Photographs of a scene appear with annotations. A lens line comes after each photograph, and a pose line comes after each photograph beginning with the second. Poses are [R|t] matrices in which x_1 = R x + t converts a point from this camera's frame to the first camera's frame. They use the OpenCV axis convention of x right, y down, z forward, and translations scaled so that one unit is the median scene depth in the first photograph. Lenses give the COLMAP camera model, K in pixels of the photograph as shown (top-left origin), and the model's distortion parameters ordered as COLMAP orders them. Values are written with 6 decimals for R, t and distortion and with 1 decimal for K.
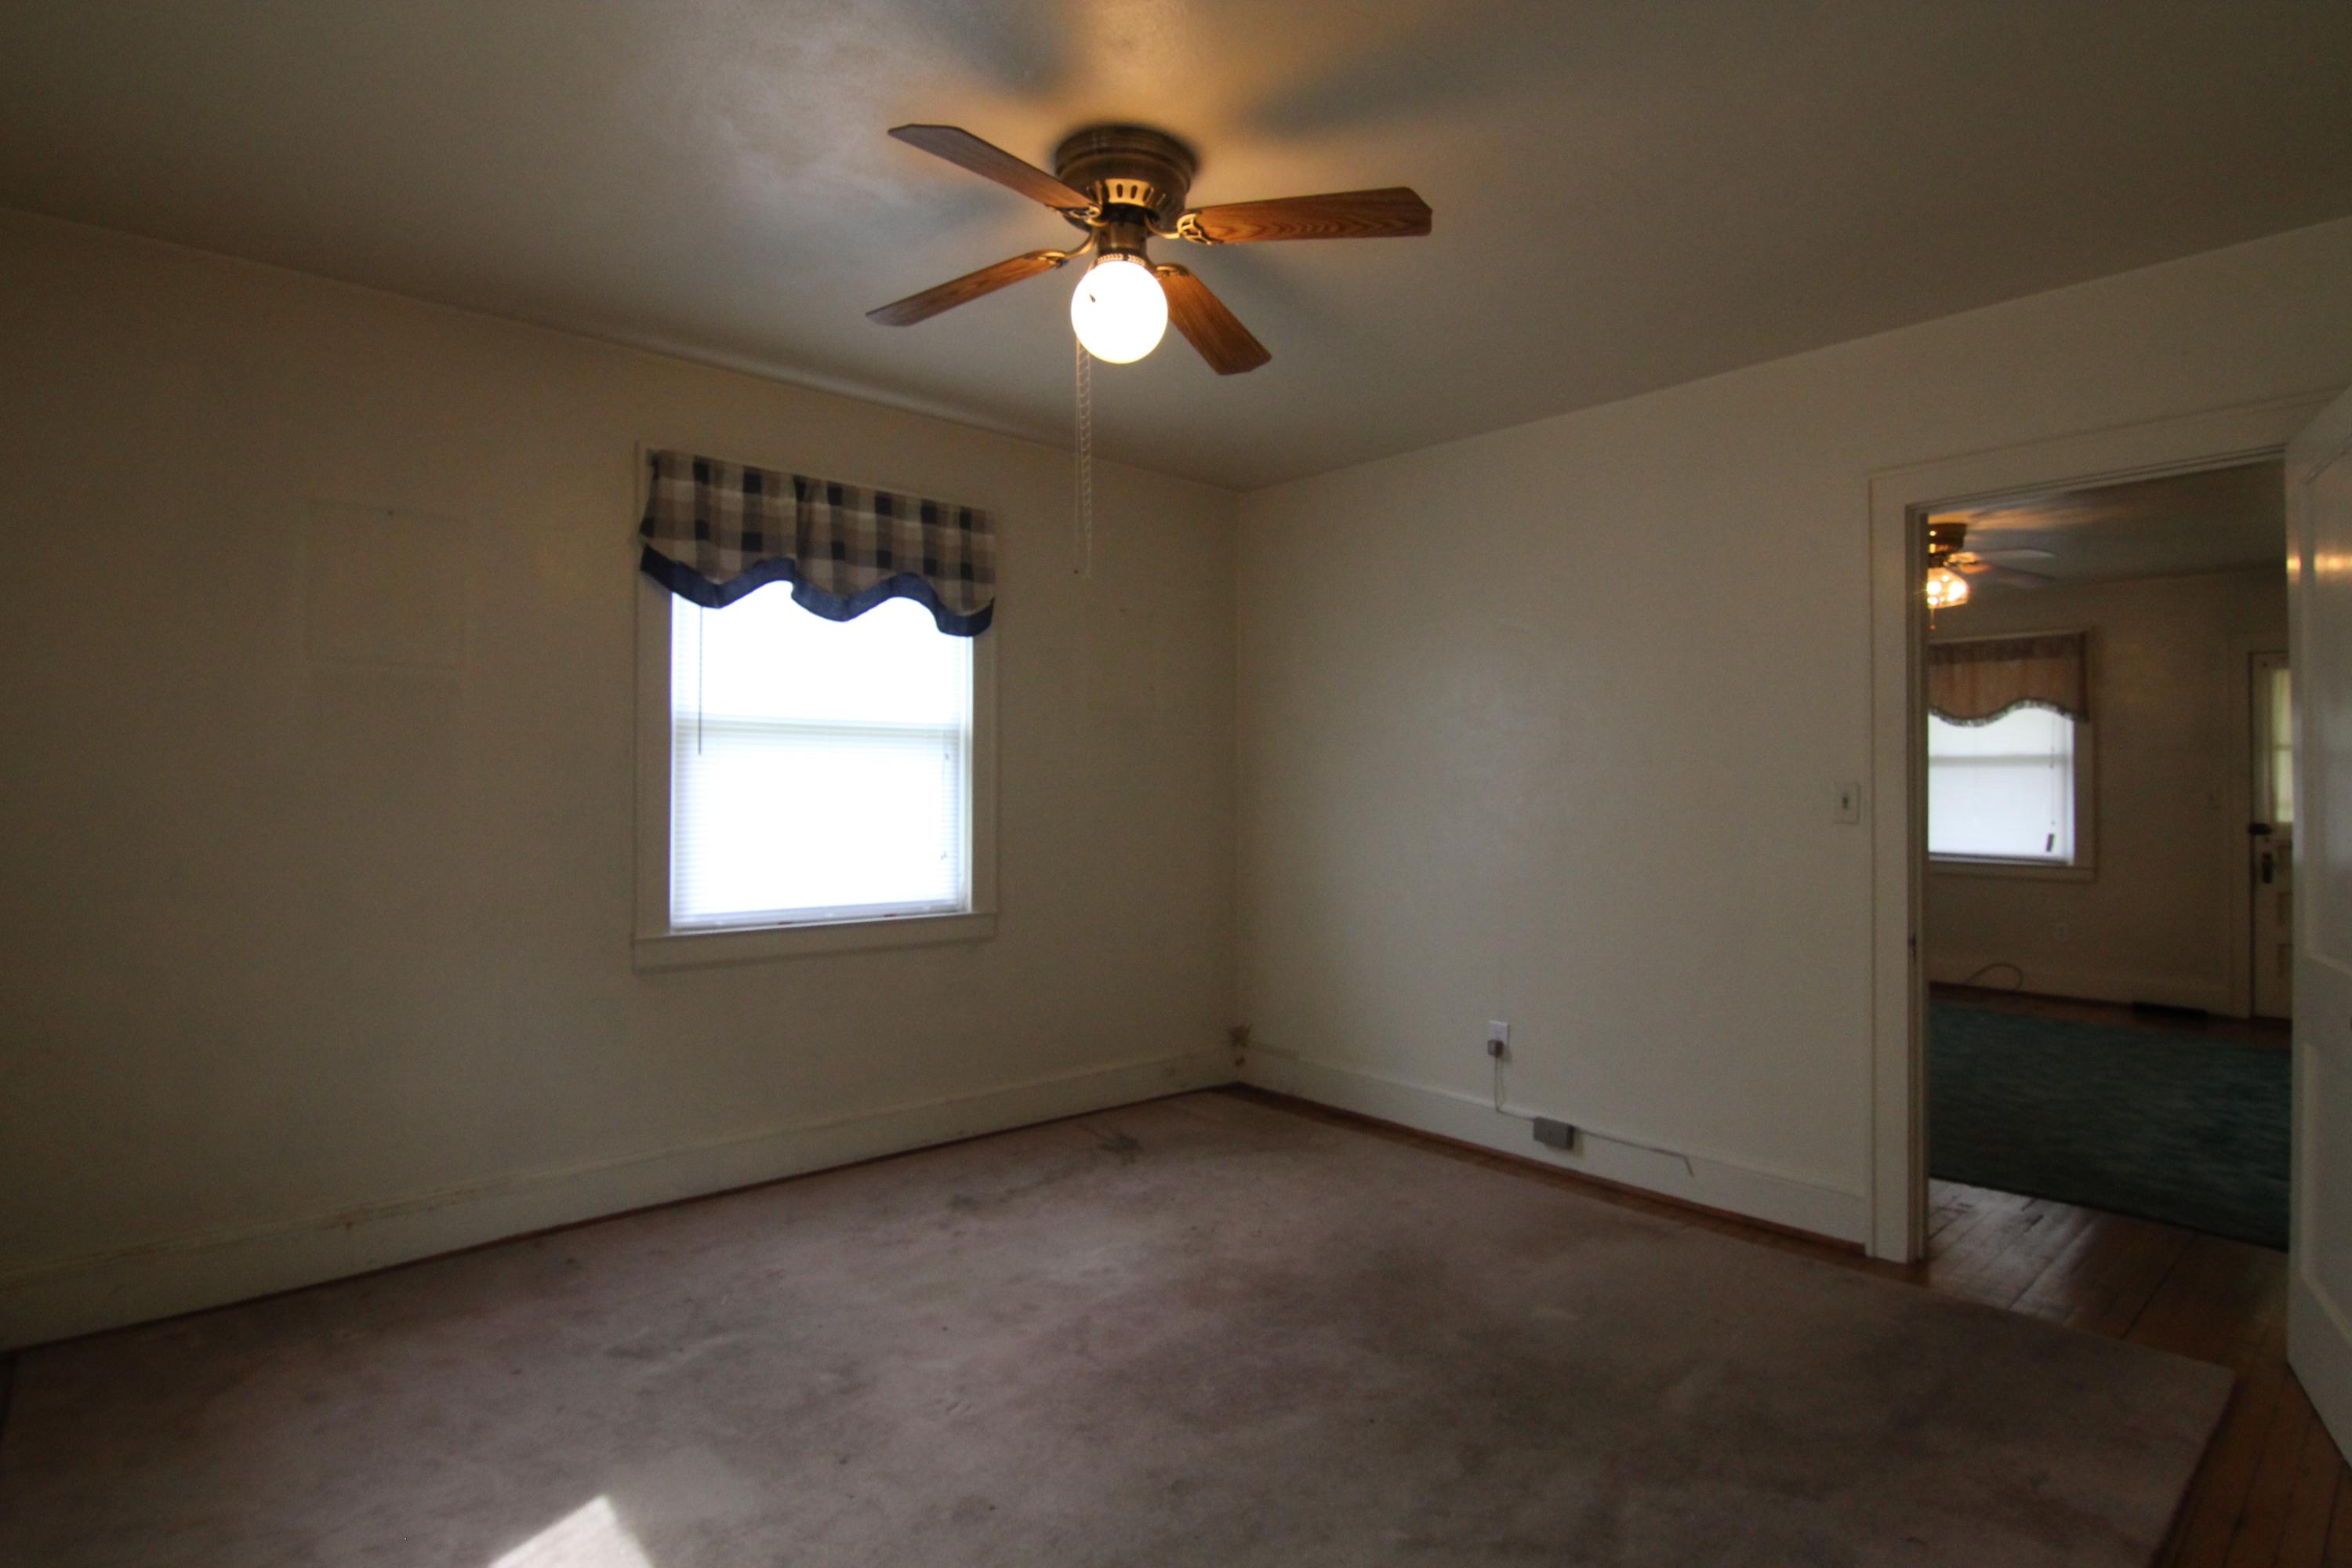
lens RADIAL K [[1193.0, 0, 1170.0], [0, 1193.0, 775.7], [0, 0, 1]] dist [-0.002368, -0.014771]
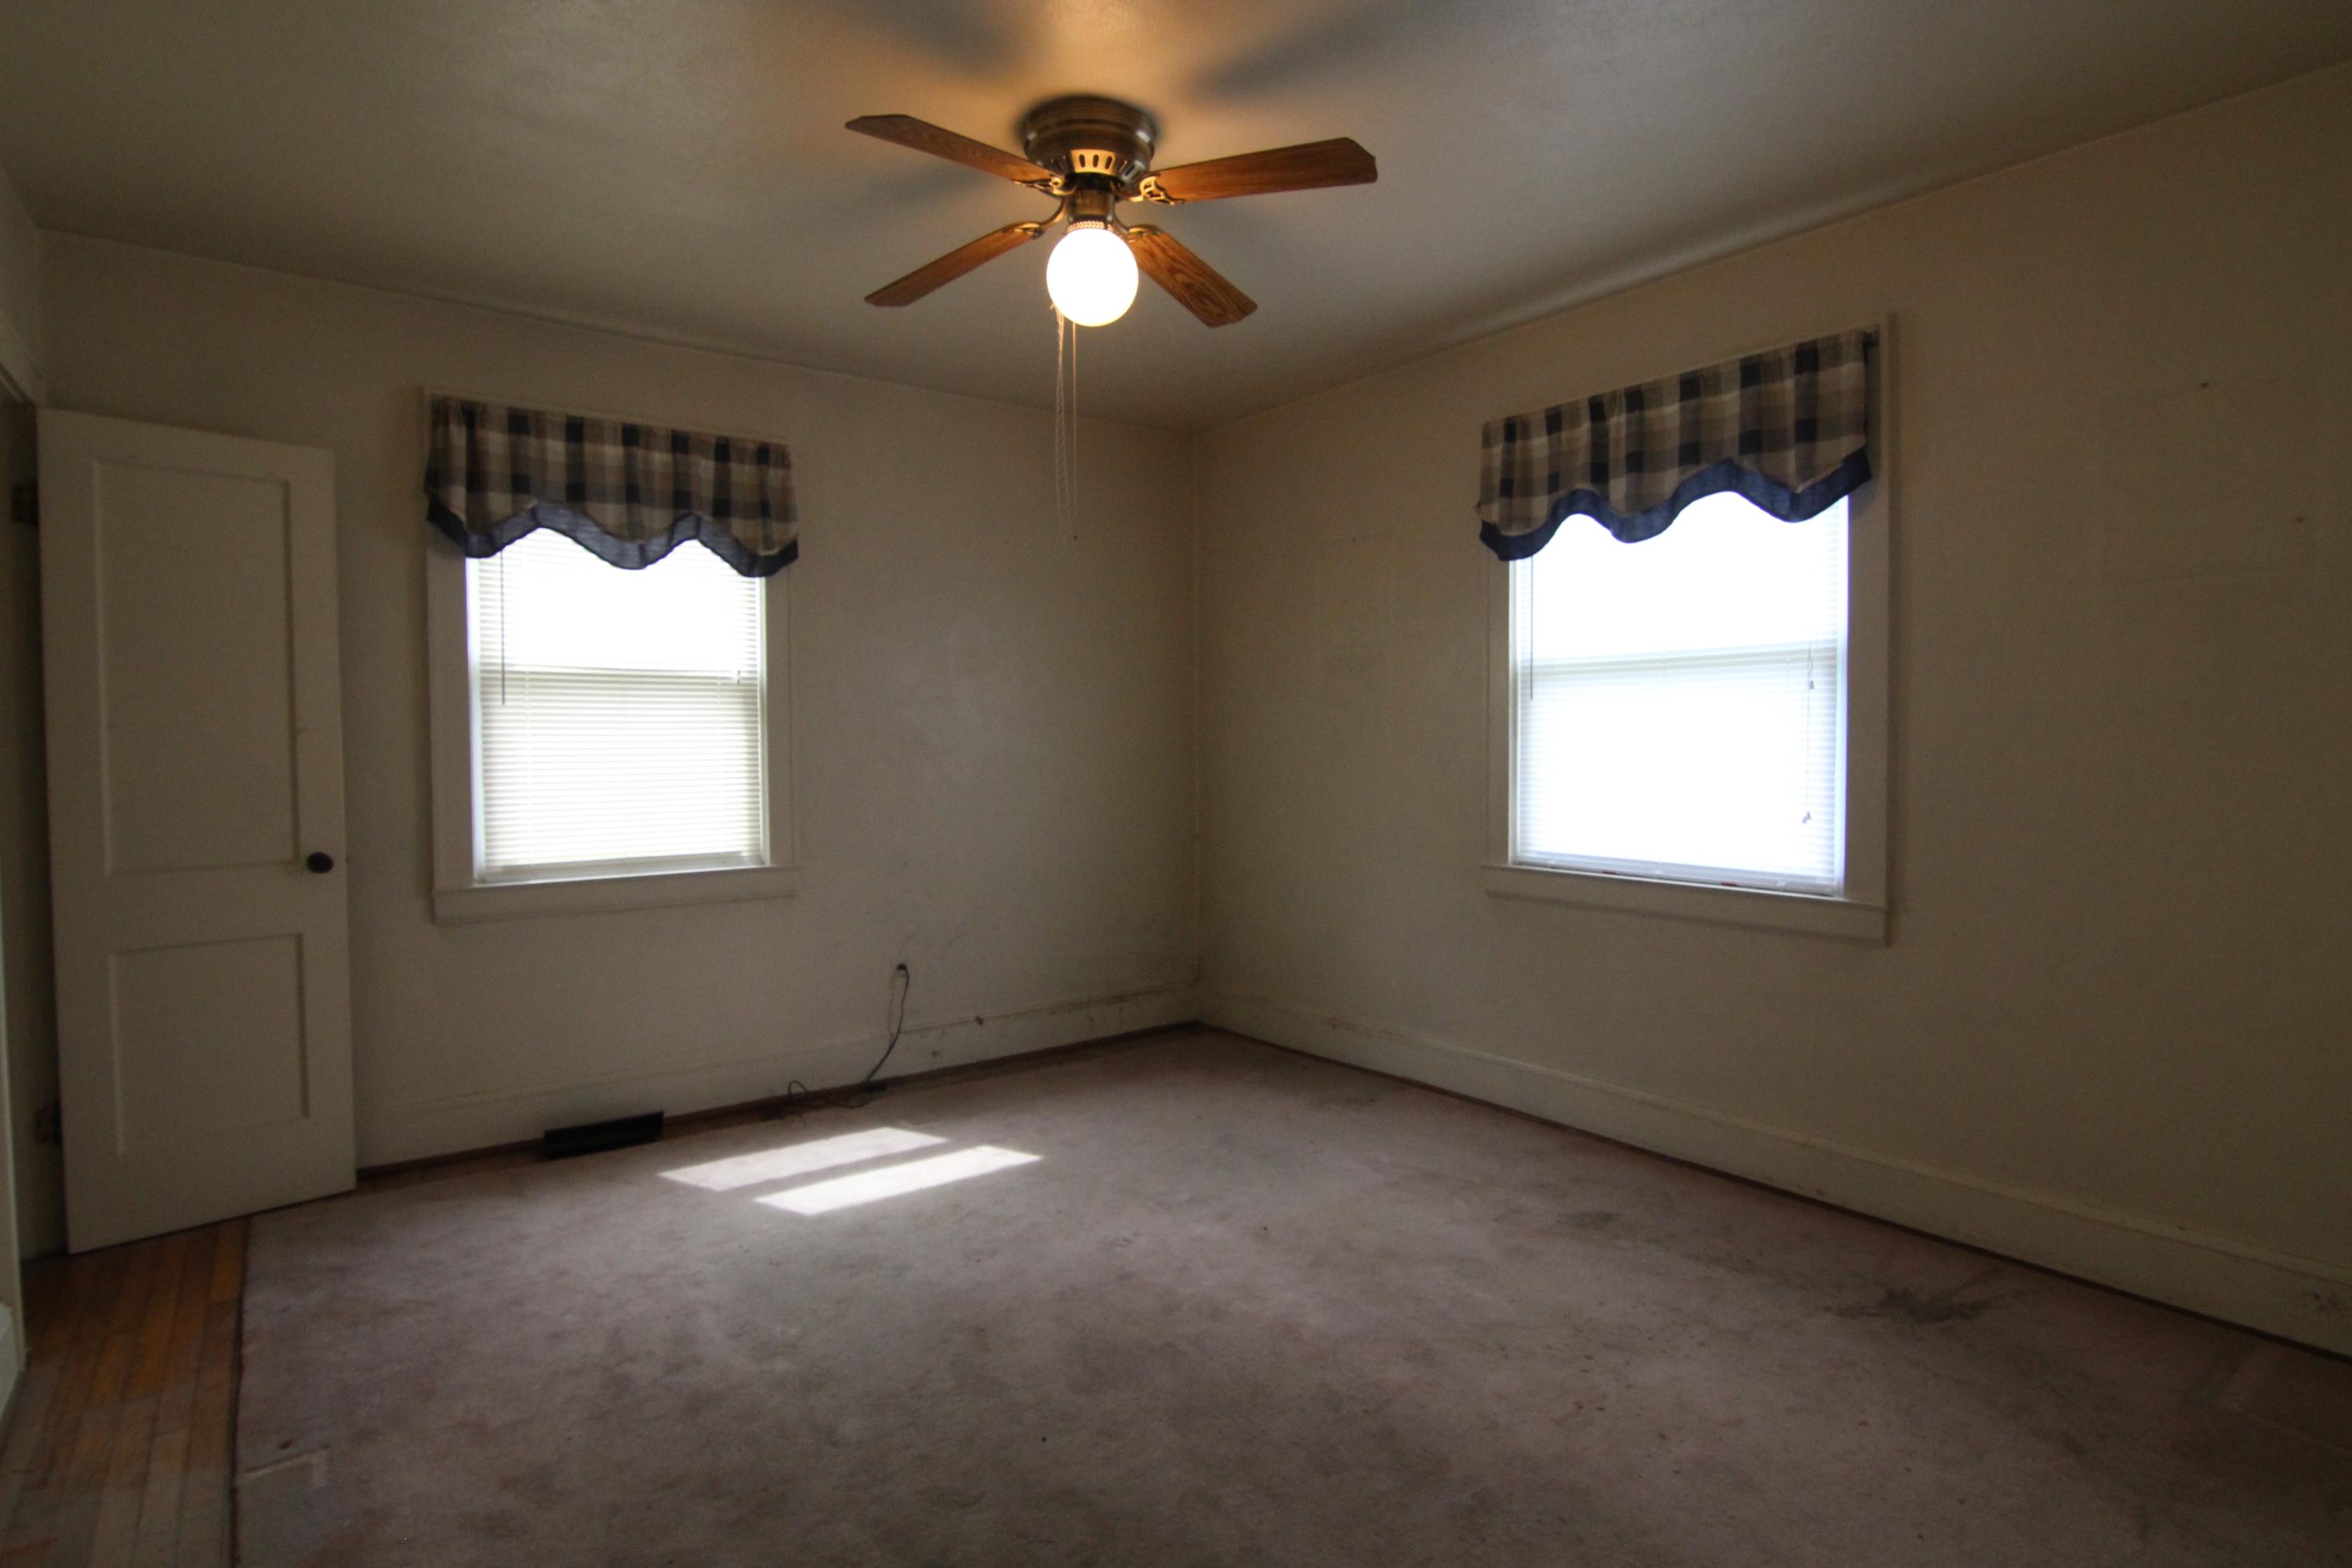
lens RADIAL K [[1193.0, 0, 1170.0], [0, 1193.0, 775.7], [0, 0, 1]] dist [-0.002368, -0.014771]
pose [[-0.081118, 0.029308, -0.996274, 0.650166], [0.019599, 0.999421, 0.027805, 0.013406], [0.996512, -0.017271, -0.081645, 0.733103]]
